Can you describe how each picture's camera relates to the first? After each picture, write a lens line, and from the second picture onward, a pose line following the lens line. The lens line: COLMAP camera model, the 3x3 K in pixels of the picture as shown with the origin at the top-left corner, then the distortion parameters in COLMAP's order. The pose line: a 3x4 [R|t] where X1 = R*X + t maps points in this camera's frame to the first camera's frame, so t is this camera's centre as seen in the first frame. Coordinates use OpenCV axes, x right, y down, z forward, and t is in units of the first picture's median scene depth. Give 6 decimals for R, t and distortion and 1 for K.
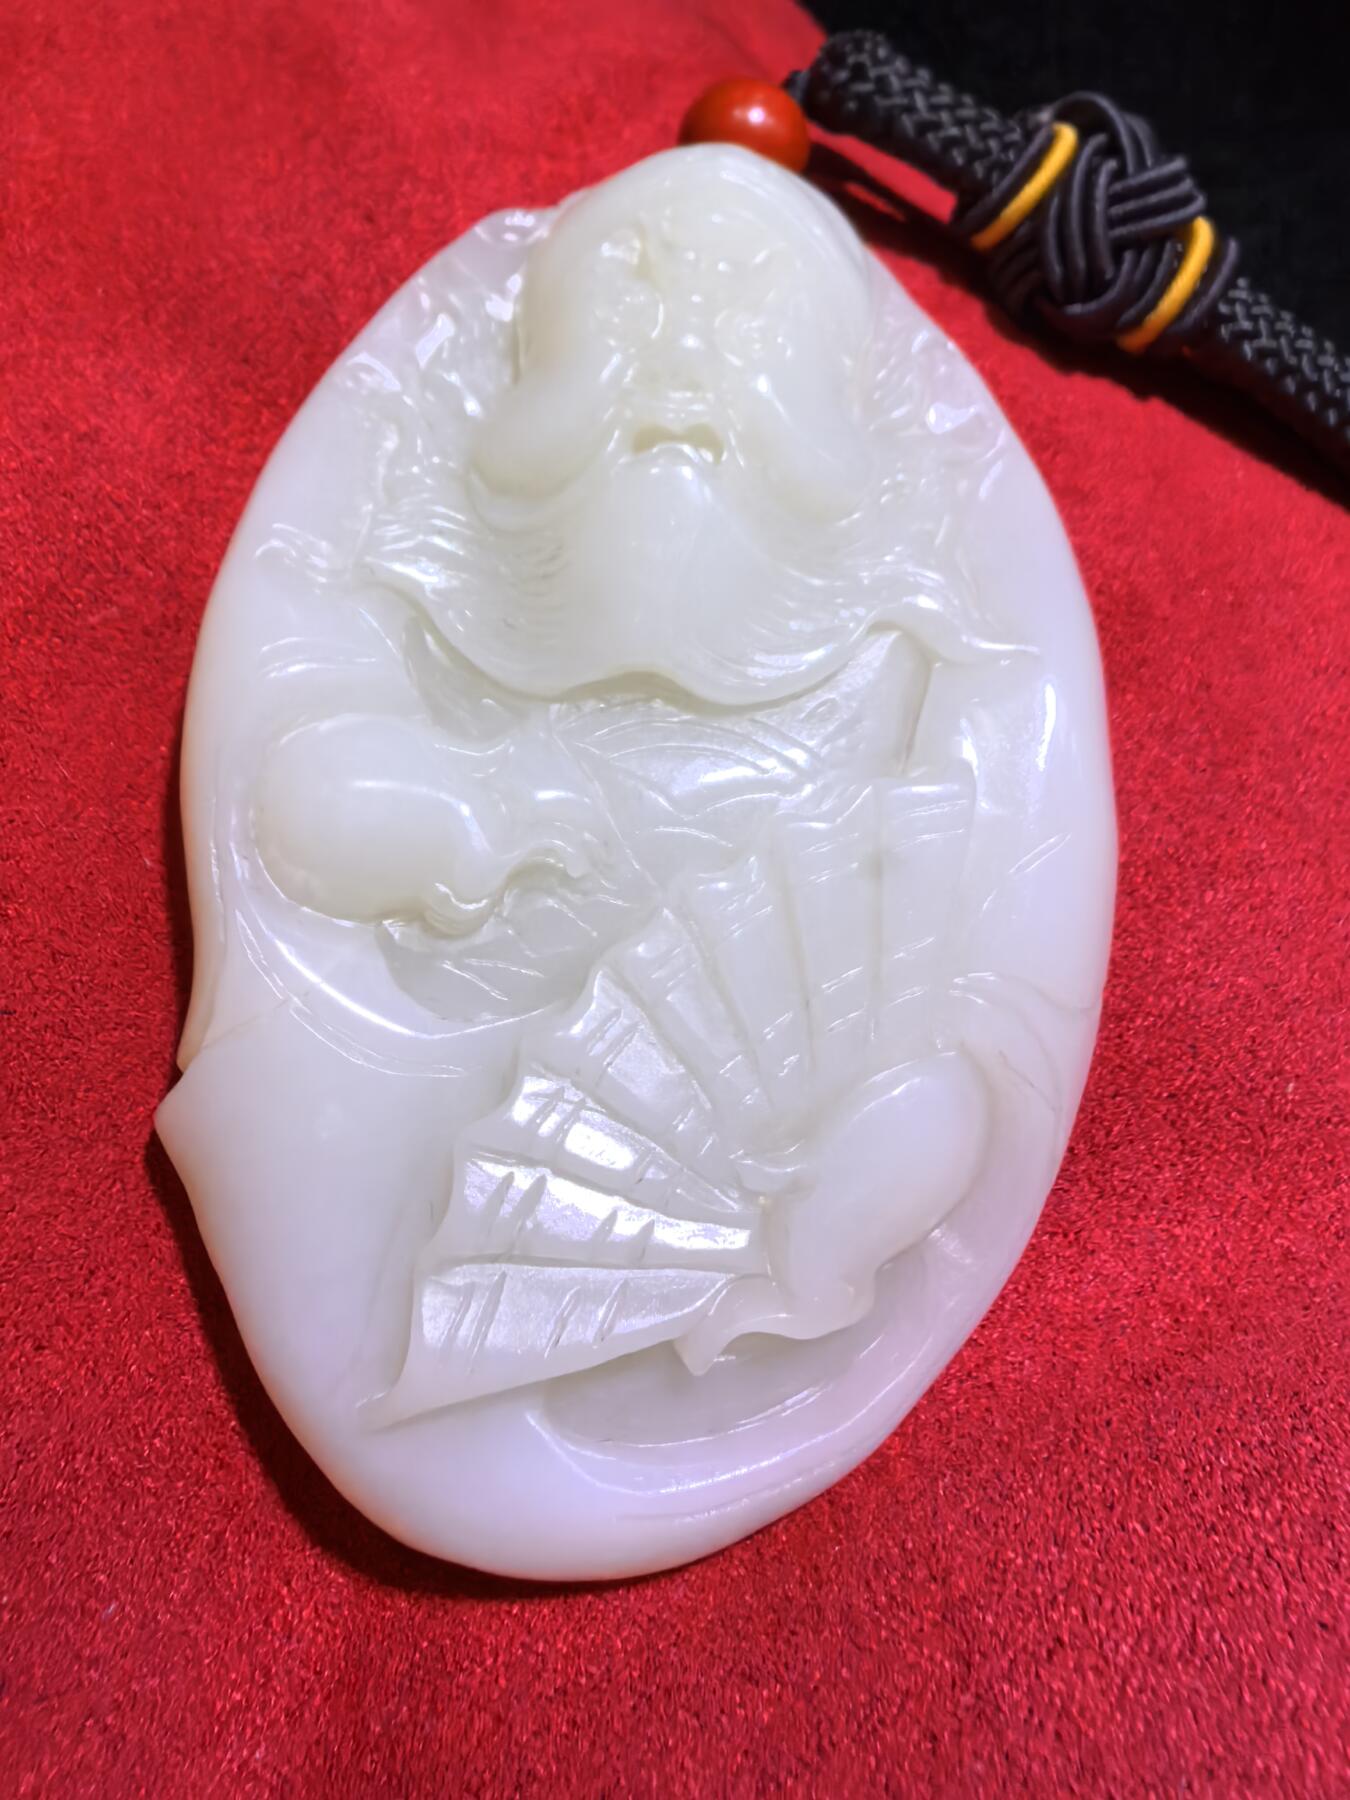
lens RADIAL K [[1421.7, 0, 677.7], [0, 1421.7, 905.0], [0, 0, 1]] dist [-0.032876, -0.009754]
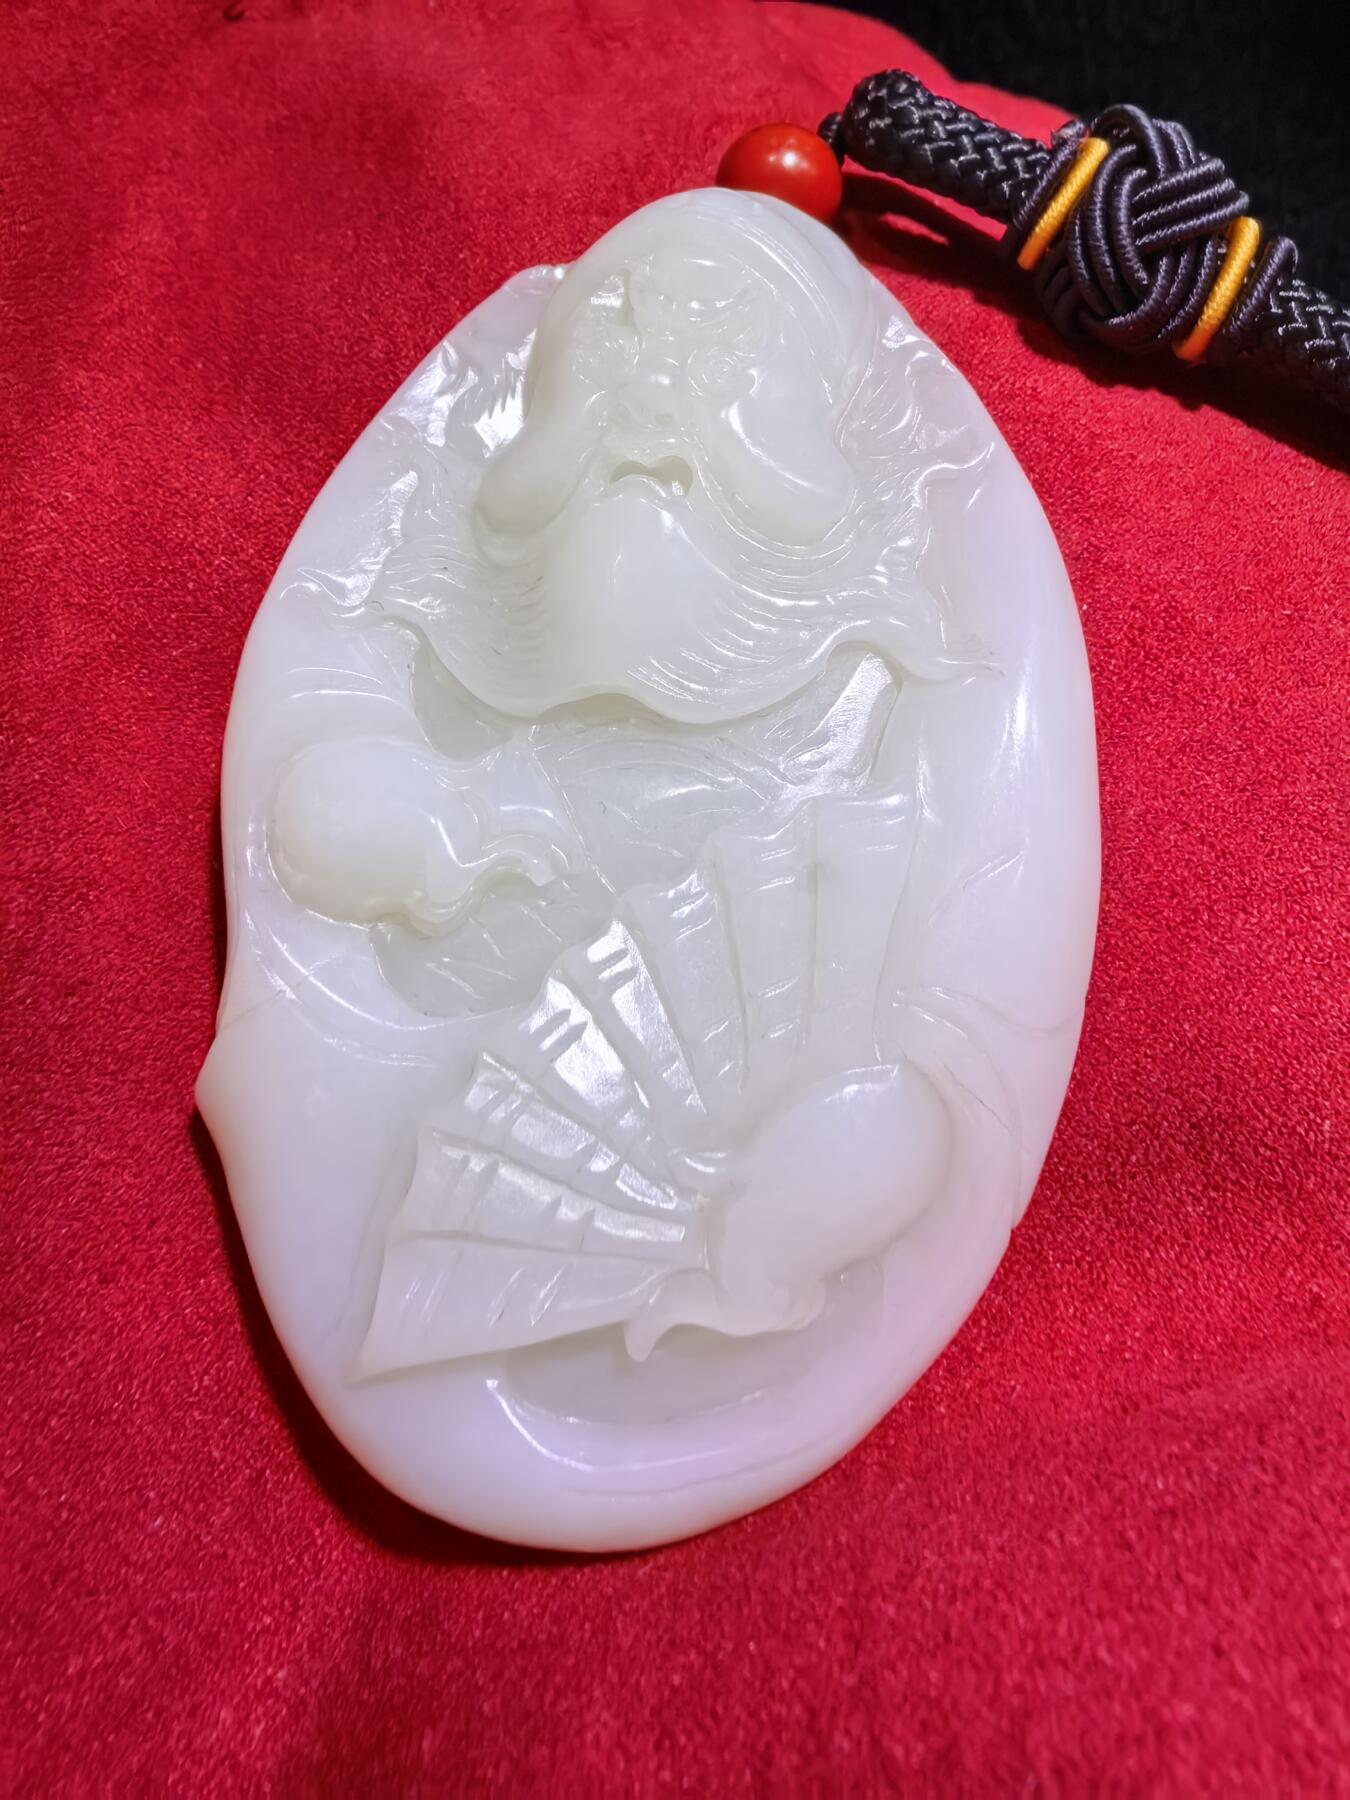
lens RADIAL K [[1421.7, 0, 677.7], [0, 1421.7, 905.0], [0, 0, 1]] dist [-0.032876, -0.009754]
pose [[0.973869, 0.022110, -0.226032, 0.242672], [-0.025654, 0.999590, -0.012753, 0.005927], [0.225657, 0.018218, 0.974036, -0.020124]]
